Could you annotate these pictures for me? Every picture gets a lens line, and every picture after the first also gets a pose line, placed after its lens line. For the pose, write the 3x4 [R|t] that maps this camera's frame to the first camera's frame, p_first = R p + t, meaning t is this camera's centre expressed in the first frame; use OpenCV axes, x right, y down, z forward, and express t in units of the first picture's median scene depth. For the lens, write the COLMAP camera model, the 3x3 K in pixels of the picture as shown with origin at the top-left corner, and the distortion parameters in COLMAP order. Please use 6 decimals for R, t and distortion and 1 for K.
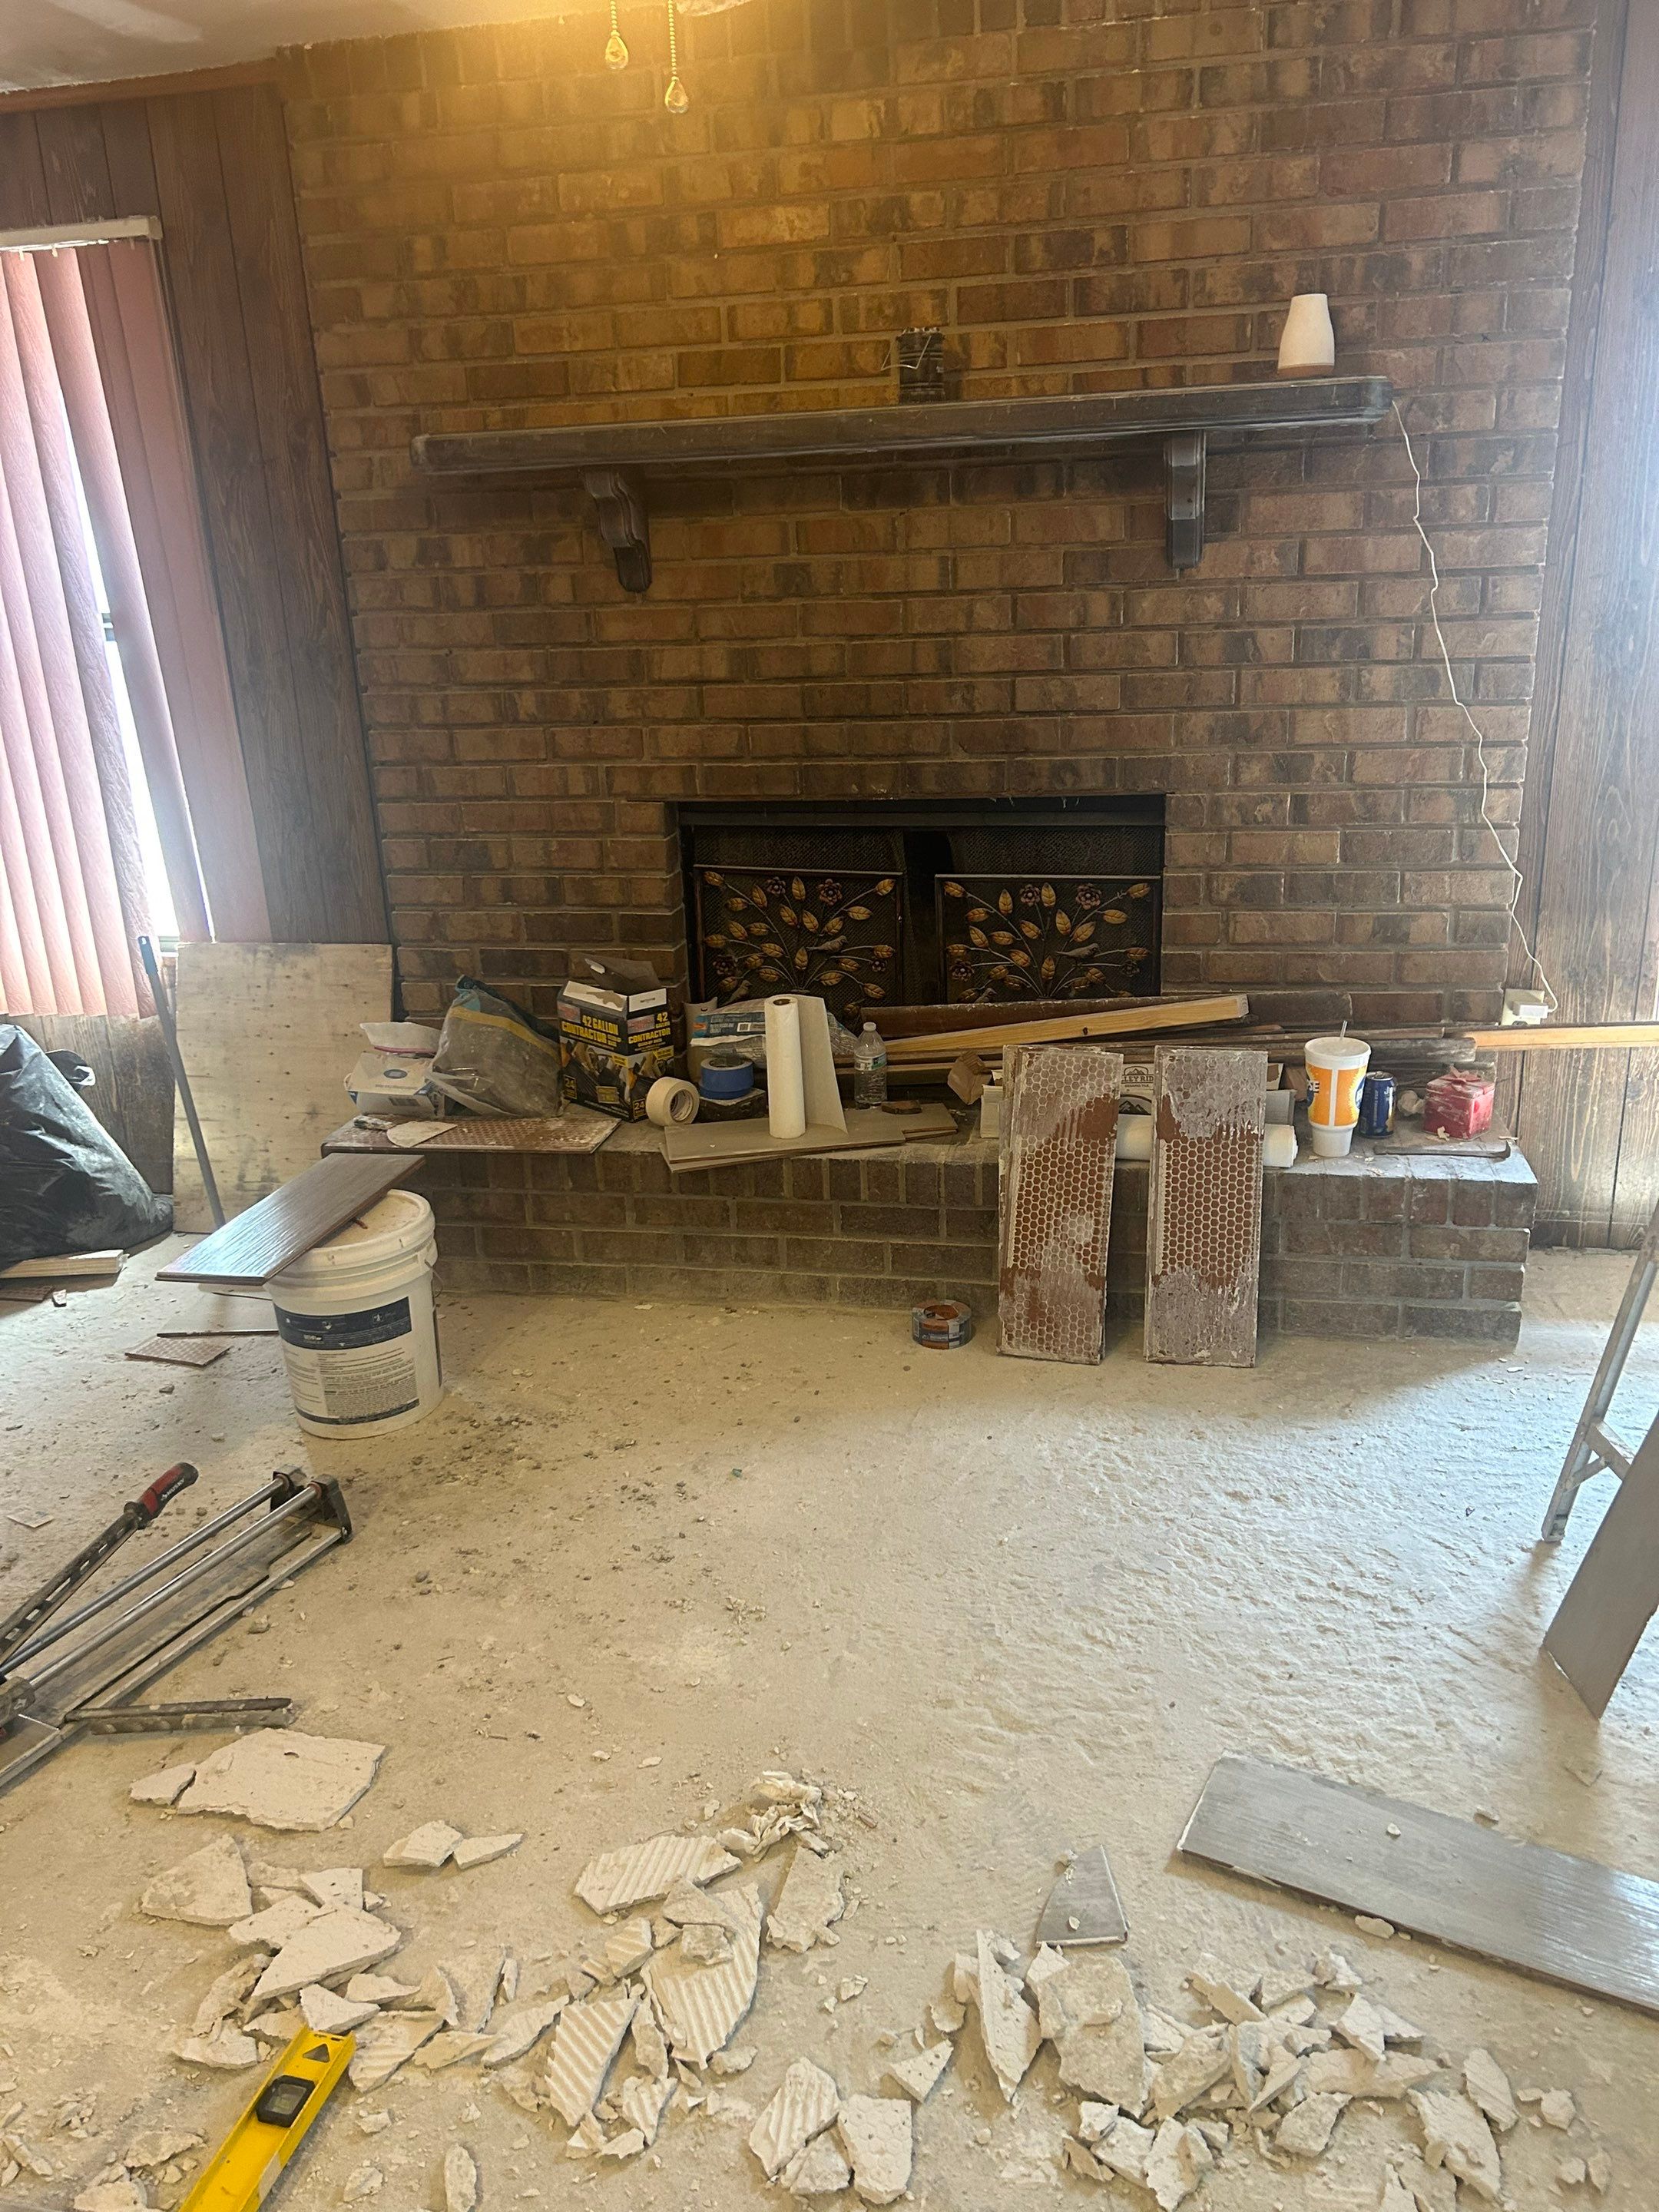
lens RADIAL K [[1650.0, 0, 836.7], [0, 1650.0, 1112.8], [0, 0, 1]] dist [0.038886, -0.034826]
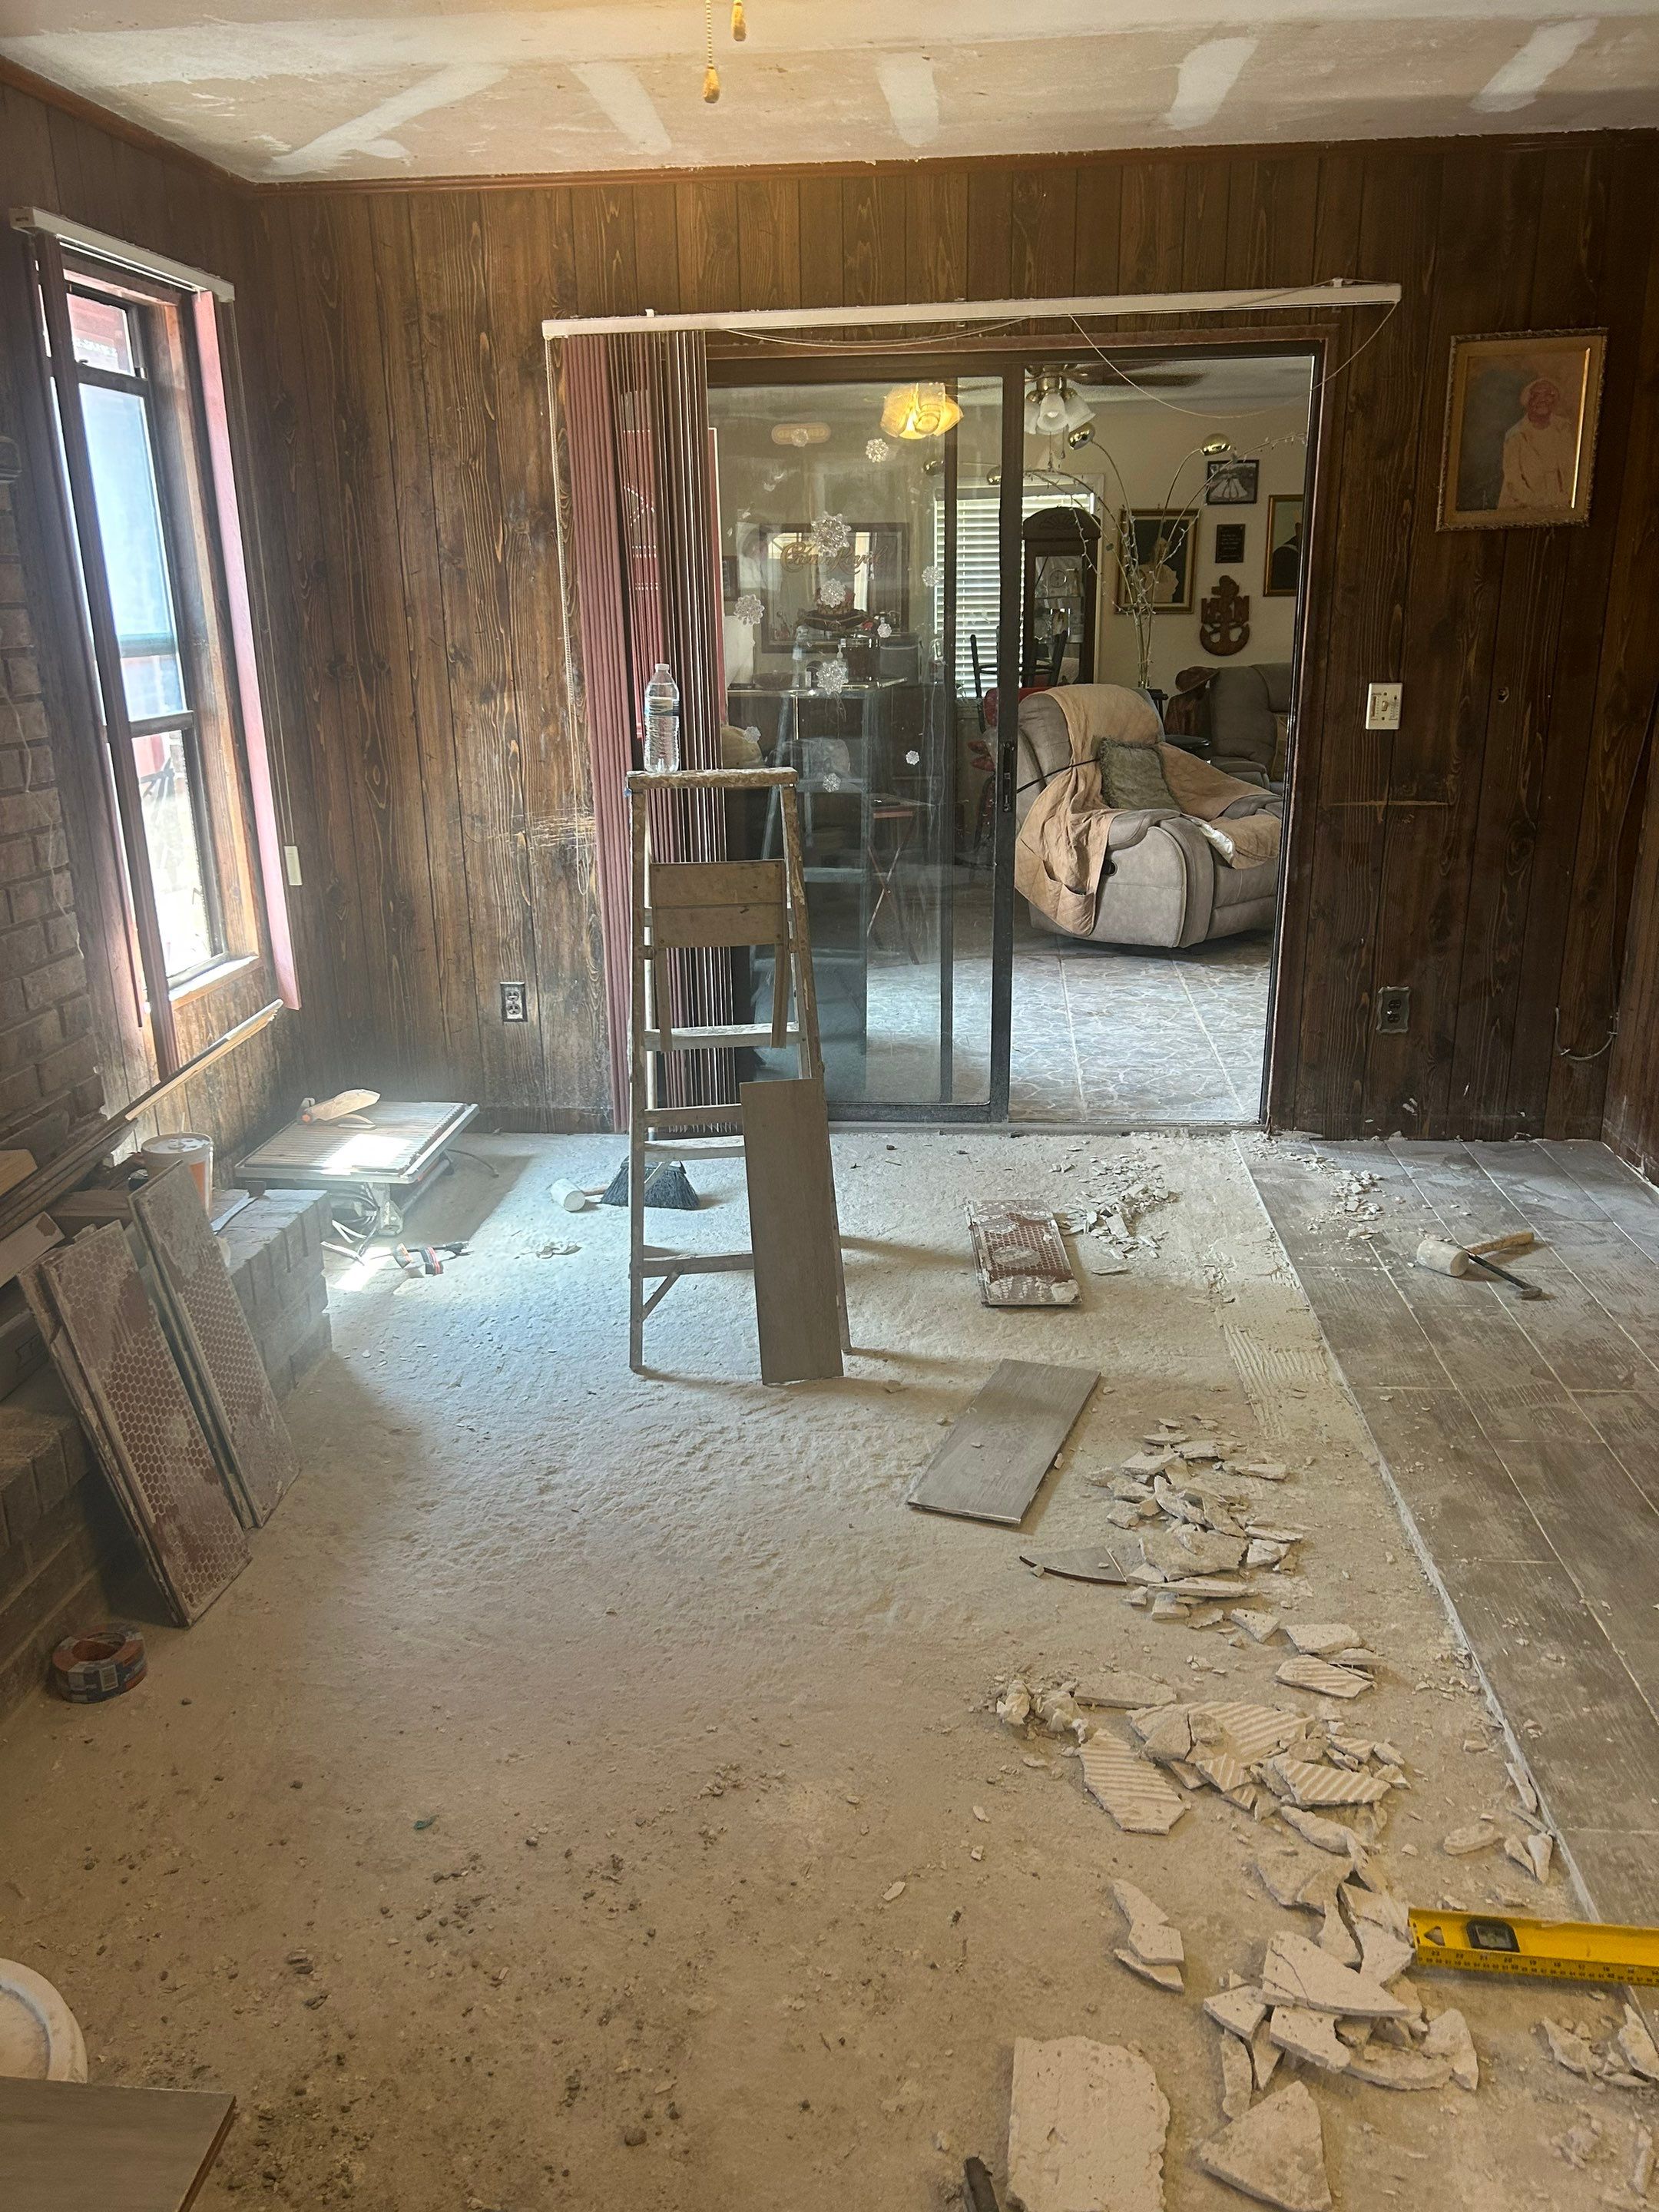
lens RADIAL K [[1650.0, 0, 819.7], [0, 1650.0, 1102.0], [0, 0, 1]] dist [0.038886, -0.034826]
pose [[-0.099191, -0.256983, 0.961312, -0.614748], [0.343162, 0.897976, 0.275461, -0.189102], [-0.934024, 0.357209, -0.000884, 0.616261]]
